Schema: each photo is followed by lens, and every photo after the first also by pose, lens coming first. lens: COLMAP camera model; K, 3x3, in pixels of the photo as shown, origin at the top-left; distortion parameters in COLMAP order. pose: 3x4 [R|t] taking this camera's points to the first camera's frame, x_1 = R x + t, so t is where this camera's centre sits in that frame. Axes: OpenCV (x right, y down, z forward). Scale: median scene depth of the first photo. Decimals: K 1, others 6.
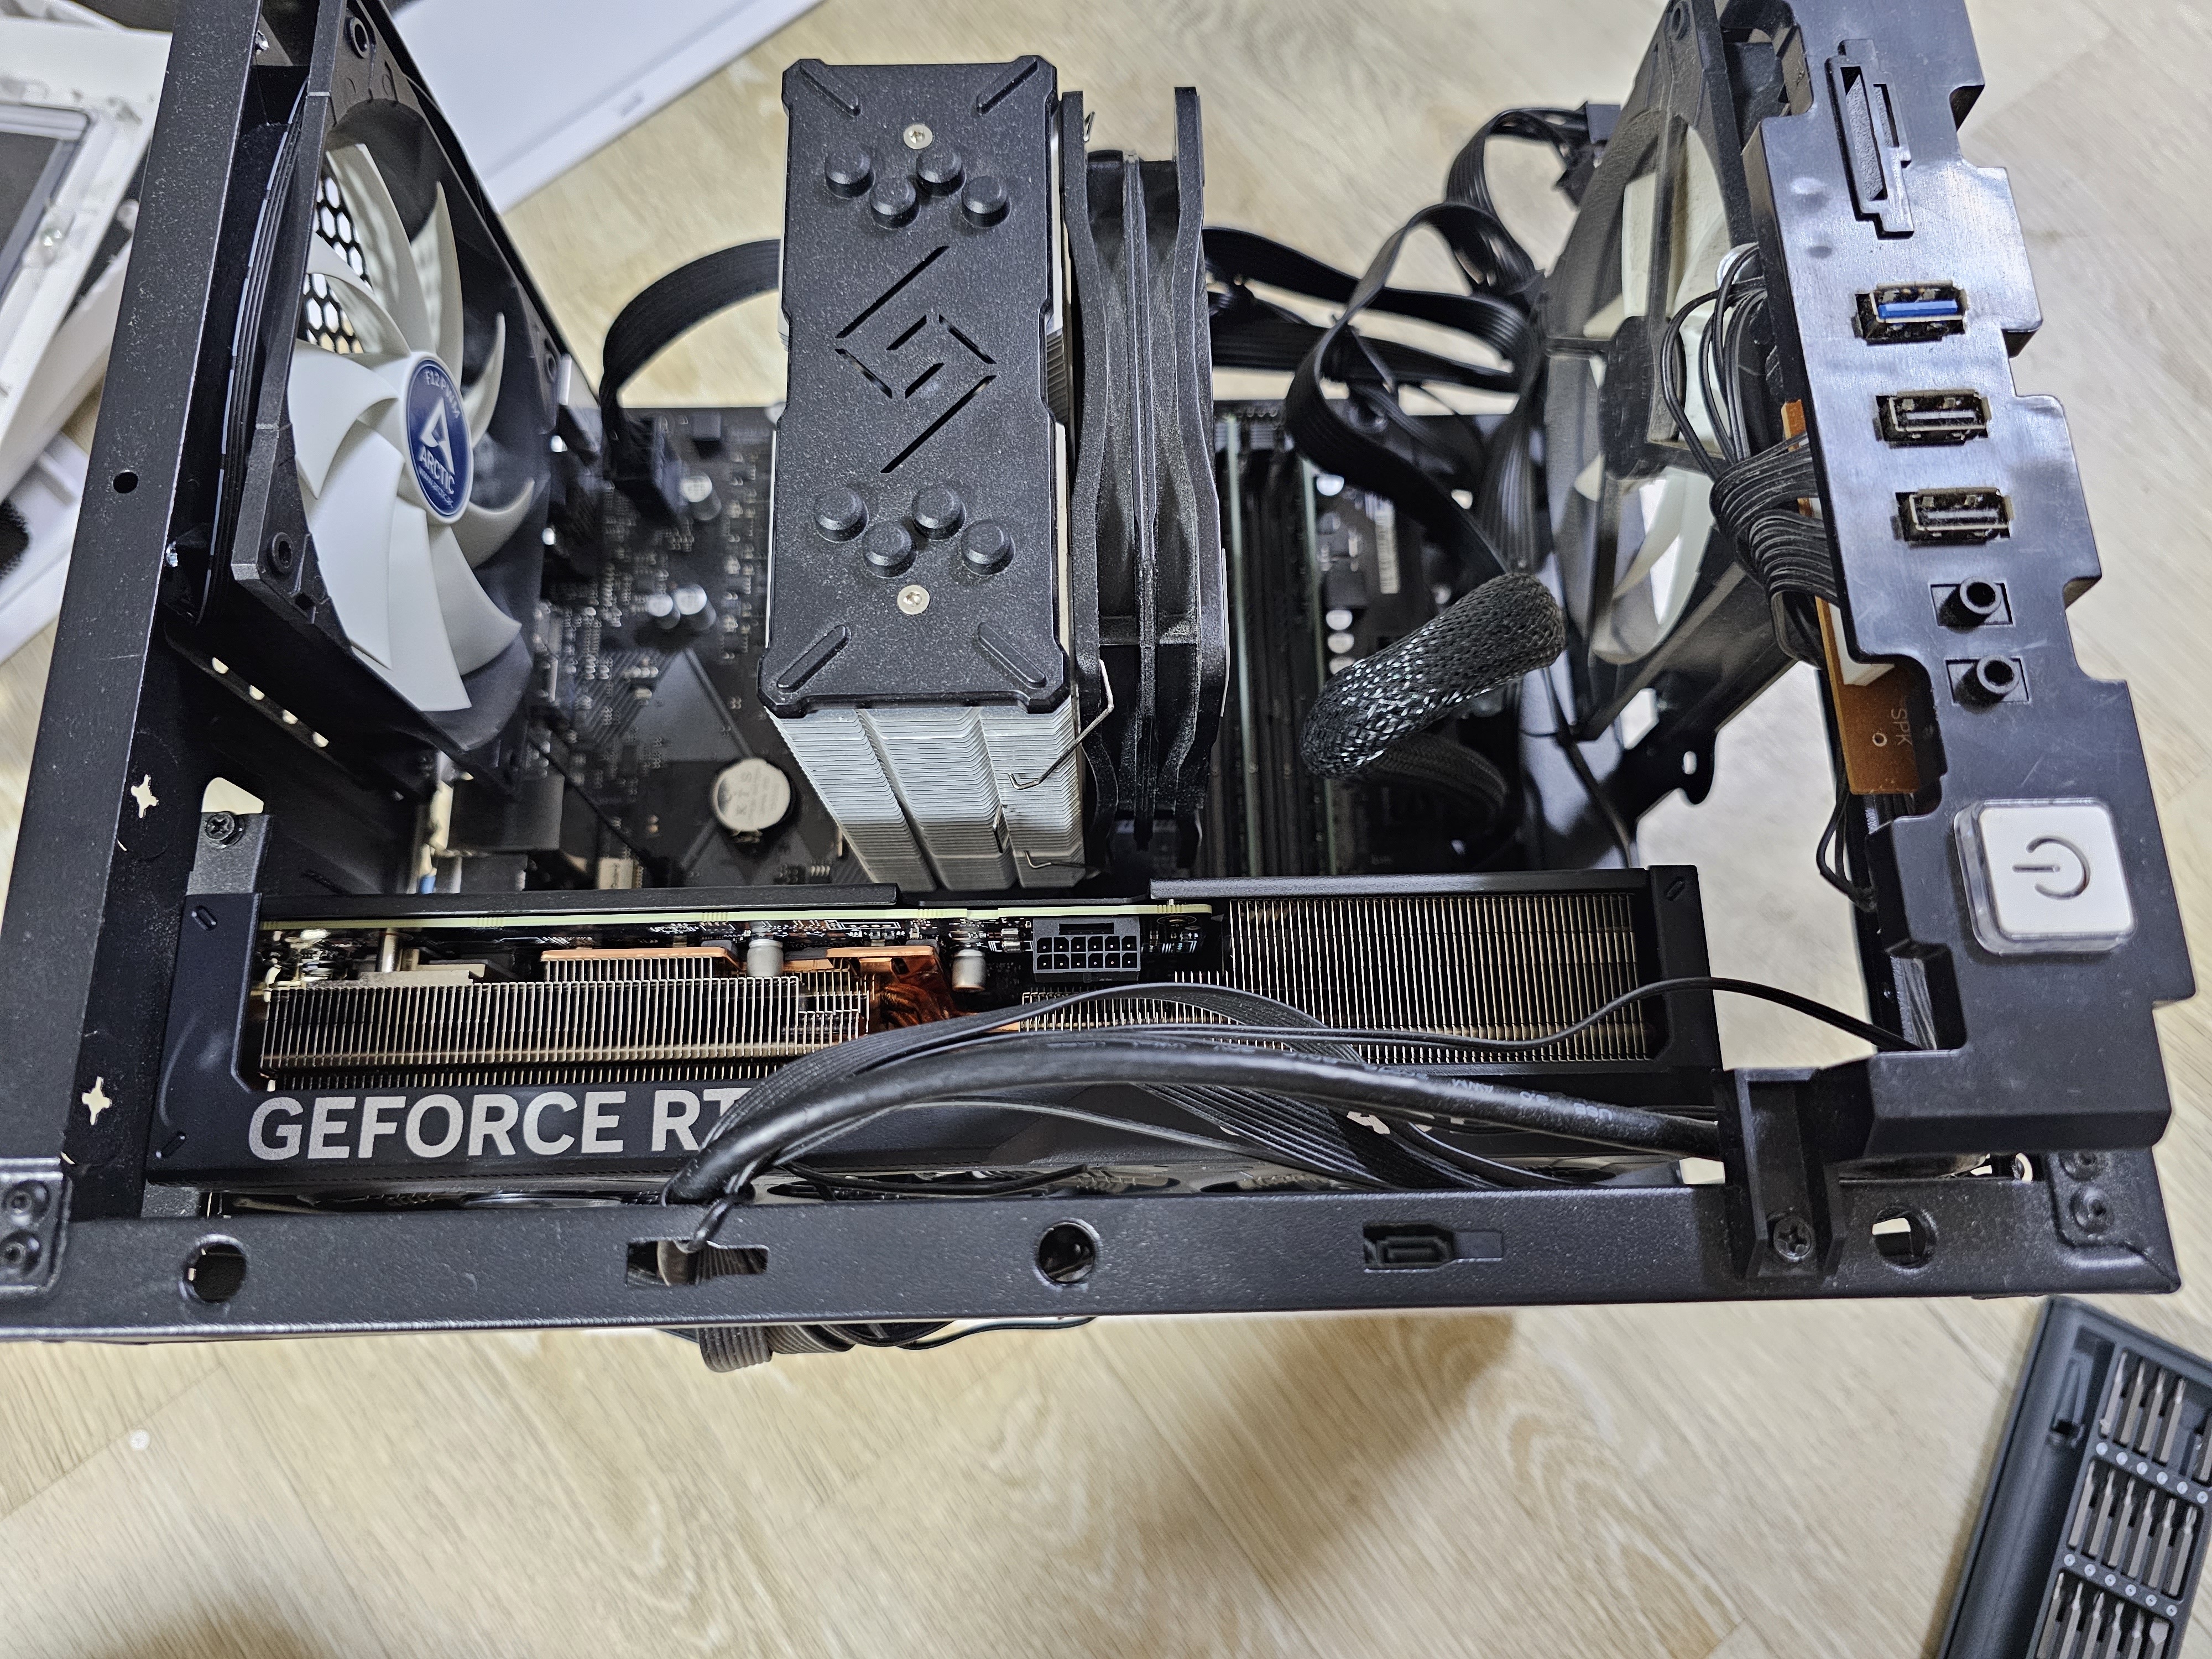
lens RADIAL K [[1510.2, 0, 1106.0], [0, 1510.2, 829.5], [0, 0, 1]] dist [0.000654, -0.004734]
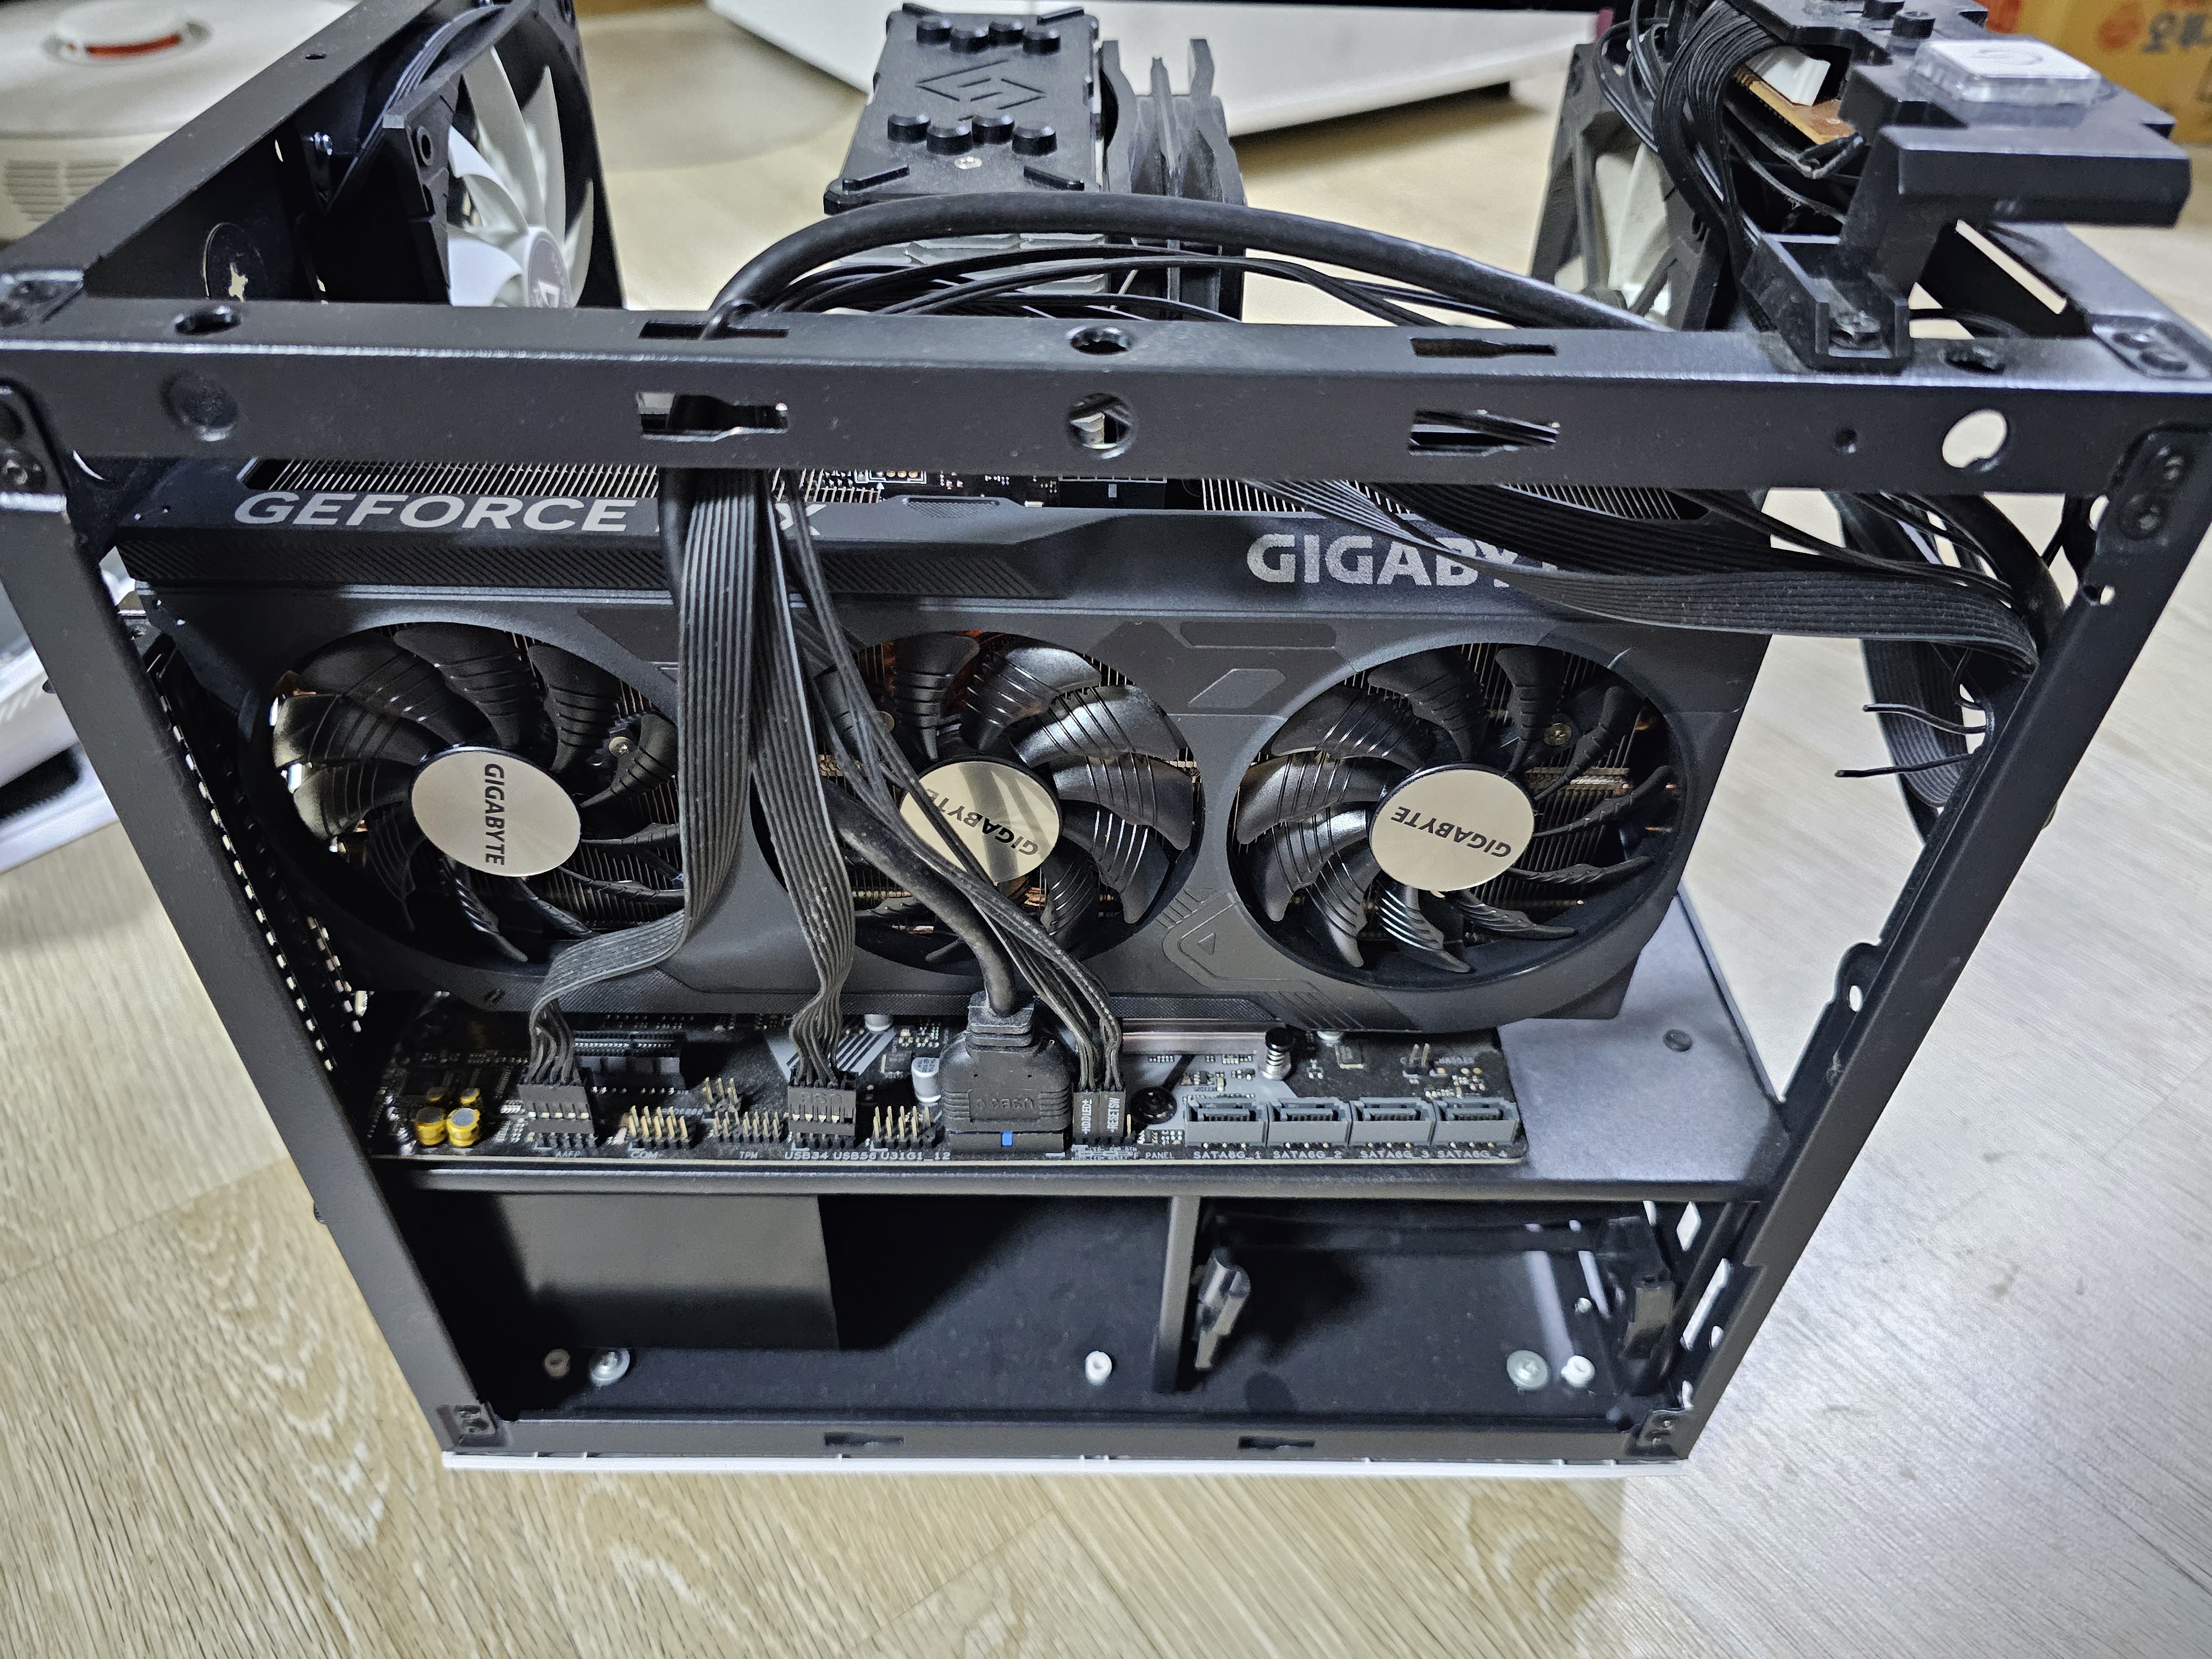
lens RADIAL K [[1522.1, 0, 1100.5], [0, 1522.1, 828.3], [0, 0, 1]] dist [-0.001301, -0.003254]
pose [[0.999707, 0.023948, -0.003492, -0.012591], [-0.022351, 0.858245, -0.512754, 0.856121], [-0.009282, 0.512682, 0.858529, 0.270484]]
